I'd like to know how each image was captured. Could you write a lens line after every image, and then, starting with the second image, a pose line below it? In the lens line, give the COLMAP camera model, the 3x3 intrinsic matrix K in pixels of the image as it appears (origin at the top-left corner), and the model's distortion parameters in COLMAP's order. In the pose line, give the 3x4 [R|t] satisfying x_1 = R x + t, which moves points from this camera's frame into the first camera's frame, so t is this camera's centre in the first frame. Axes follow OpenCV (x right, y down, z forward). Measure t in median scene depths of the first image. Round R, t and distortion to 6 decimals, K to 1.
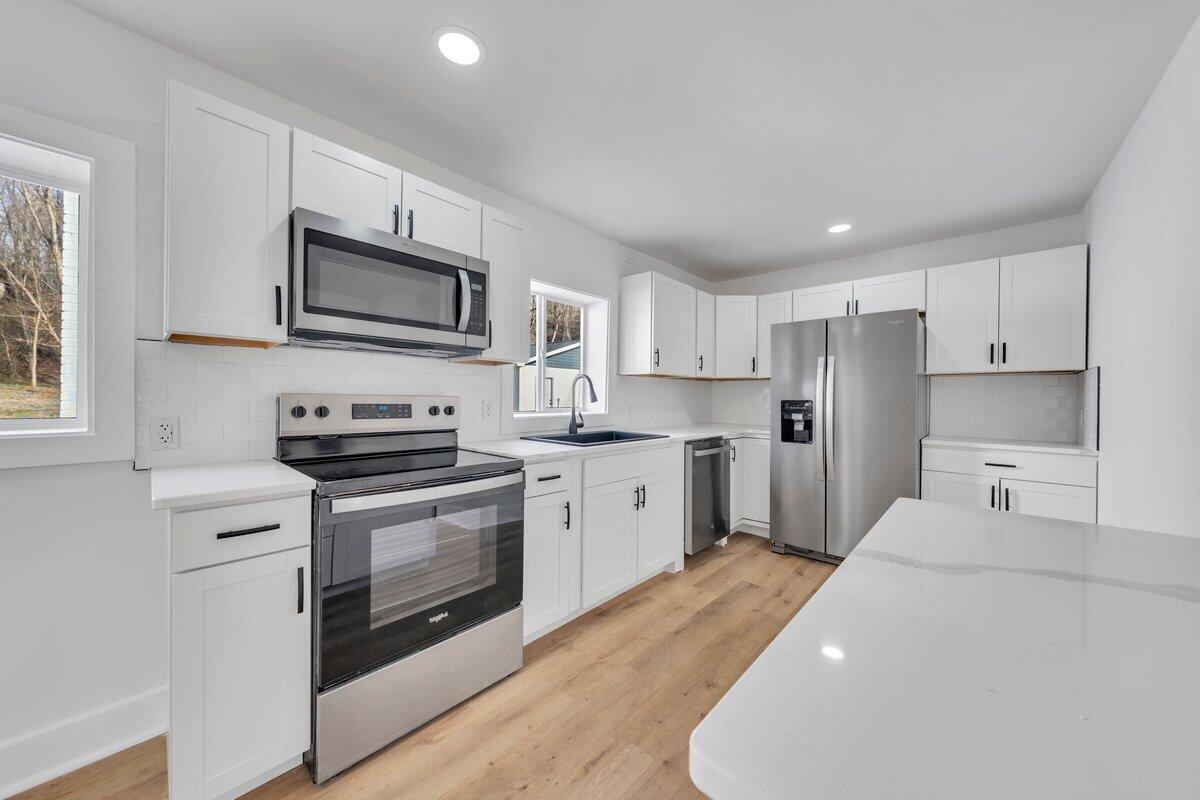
lens RADIAL K [[409.5, 0, 601.0], [0, 409.5, 396.6], [0, 0, 1]] dist [-0.000732, -0.000016]
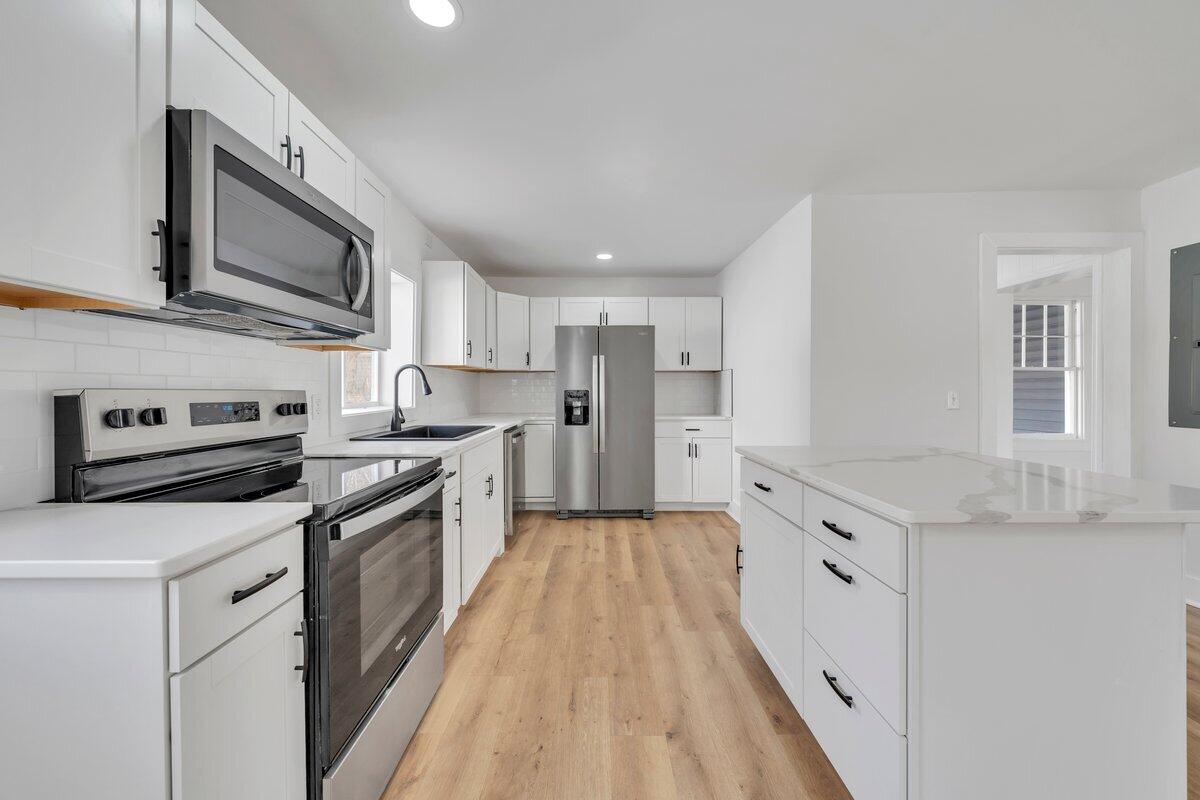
lens RADIAL K [[423.9, 0, 592.1], [0, 423.9, 390.2], [0, 0, 1]] dist [0.000480, 0.000029]
pose [[0.747669, -0.011921, 0.663965, -0.399913], [0.007246, 0.999926, 0.009794, -0.003780], [-0.664033, -0.002511, 0.747699, 0.032258]]
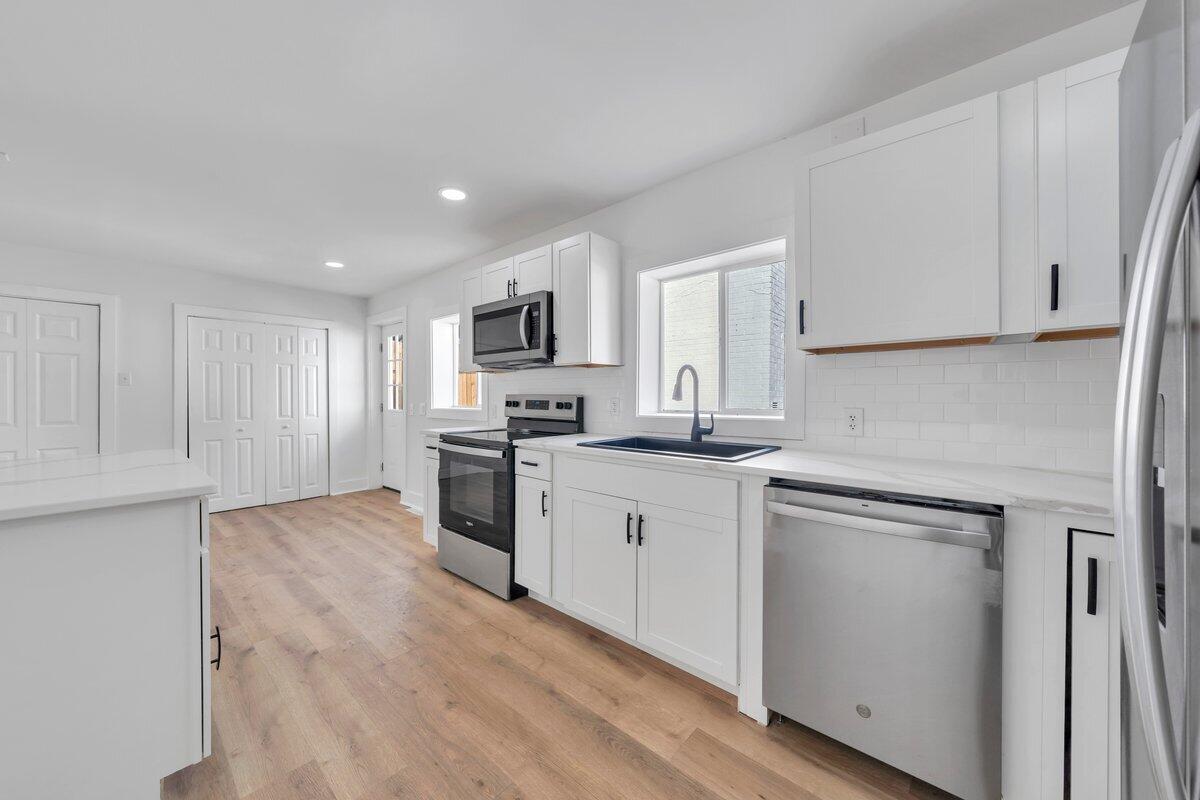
lens RADIAL K [[438.6, 0, 603.9], [0, 438.6, 397.5], [0, 0, 1]] dist [-0.001162, -0.000416]
pose [[0.021088, -0.005869, -0.999760, 0.849189], [0.002654, 0.999980, -0.005814, 0.013071], [0.999774, -0.002531, 0.021103, 0.890013]]
